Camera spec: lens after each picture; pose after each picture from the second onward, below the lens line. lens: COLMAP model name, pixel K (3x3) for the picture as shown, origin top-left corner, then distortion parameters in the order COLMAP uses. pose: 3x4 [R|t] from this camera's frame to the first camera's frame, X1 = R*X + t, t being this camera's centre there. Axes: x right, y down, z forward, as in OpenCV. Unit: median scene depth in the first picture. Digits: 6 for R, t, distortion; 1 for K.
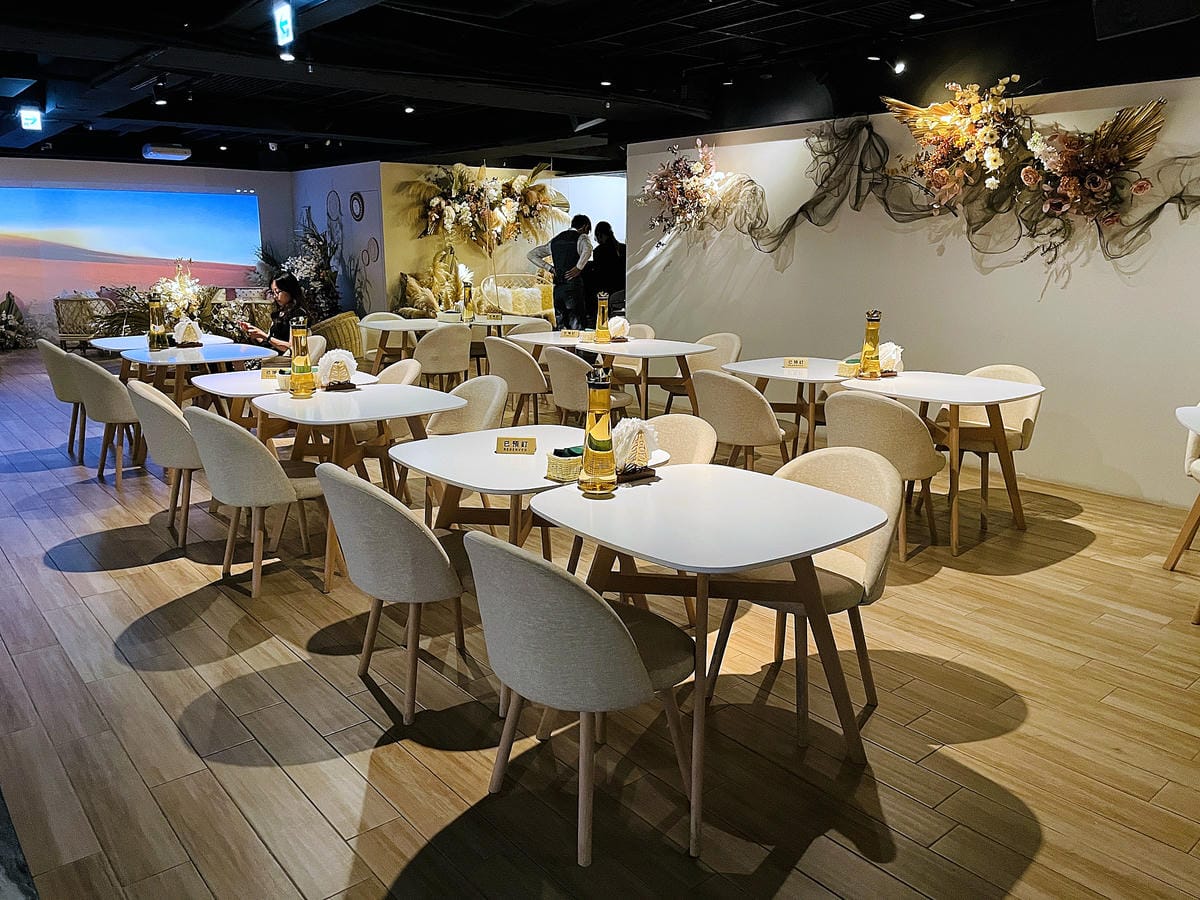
lens RADIAL K [[898.8, 0, 600.0], [0, 898.8, 450.0], [0, 0, 1]] dist [0.074840, -0.115326]
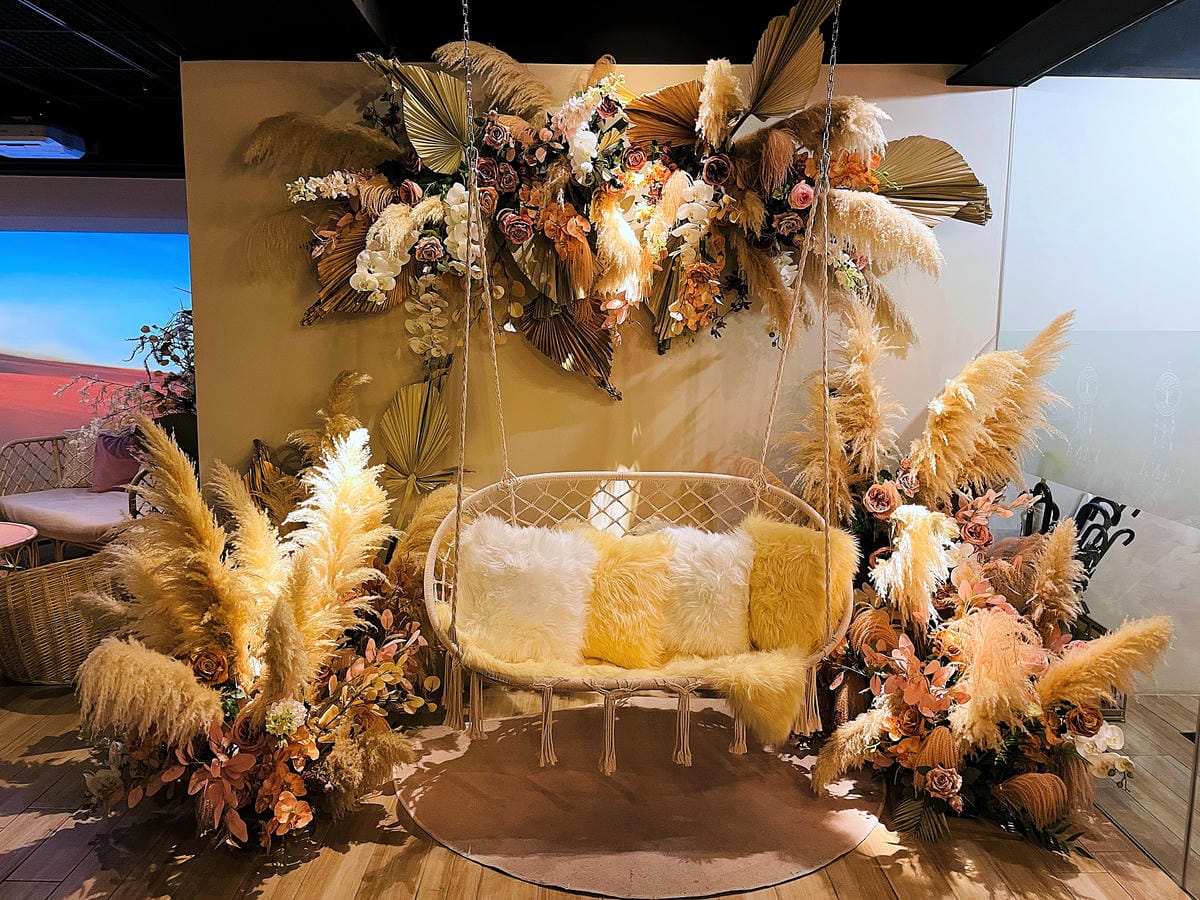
lens RADIAL K [[898.8, 0, 600.0], [0, 898.8, 450.0], [0, 0, 1]] dist [0.074840, -0.115326]
pose [[0.775122, 0.092652, -0.624982, 0.045837], [-0.158438, 0.986086, -0.050315, -0.186424], [0.611624, 0.138021, 0.779016, 0.804065]]
